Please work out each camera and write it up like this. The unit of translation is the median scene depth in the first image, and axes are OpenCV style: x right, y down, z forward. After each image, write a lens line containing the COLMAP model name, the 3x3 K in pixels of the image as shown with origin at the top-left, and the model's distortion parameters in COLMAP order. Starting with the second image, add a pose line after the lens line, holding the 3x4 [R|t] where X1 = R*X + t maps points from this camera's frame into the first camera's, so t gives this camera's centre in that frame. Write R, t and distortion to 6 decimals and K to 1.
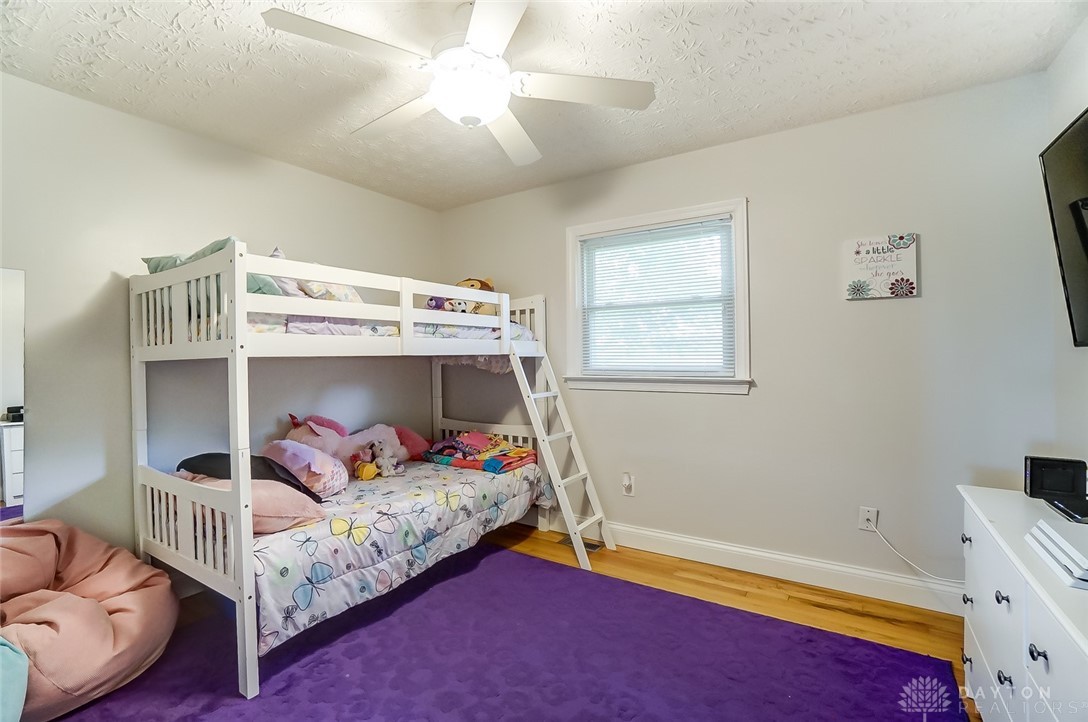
lens RADIAL K [[480.2, 0, 531.8], [0, 480.2, 361.1], [0, 0, 1]] dist [-0.021753, 0.000643]
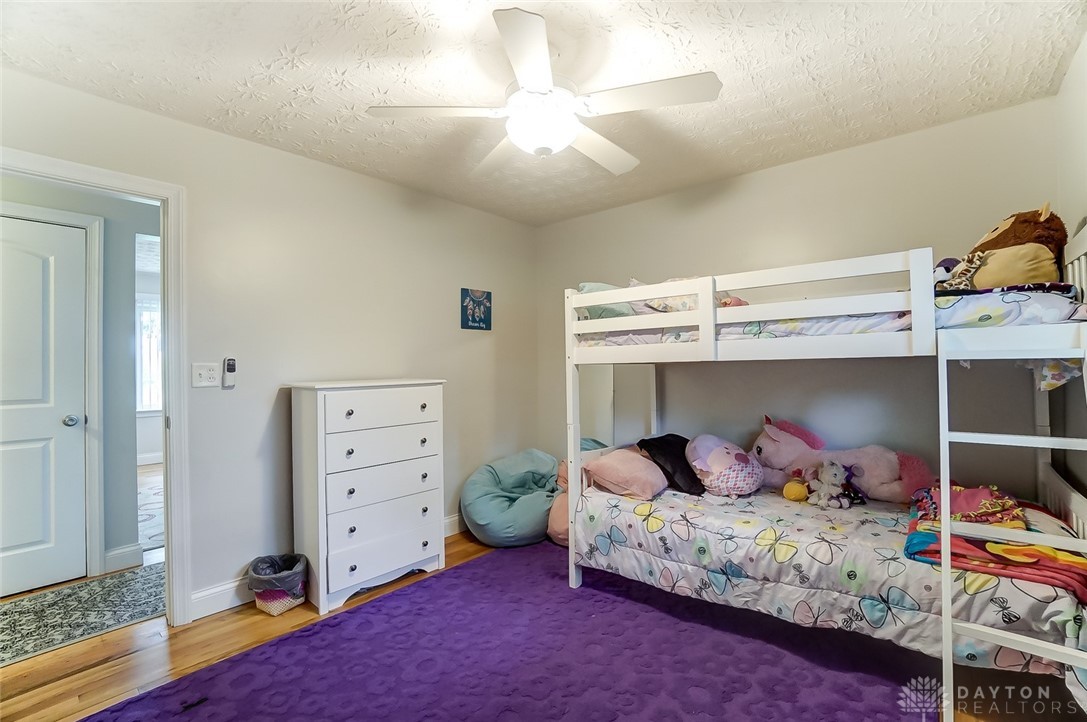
lens RADIAL K [[479.7, 0, 531.3], [0, 479.7, 361.1], [0, 0, 1]] dist [-0.021753, 0.000643]
pose [[-0.088513, 0.007737, -0.996045, 0.691464], [0.013915, 0.999882, 0.006530, -0.022468], [0.995978, -0.013282, -0.088610, 0.743668]]
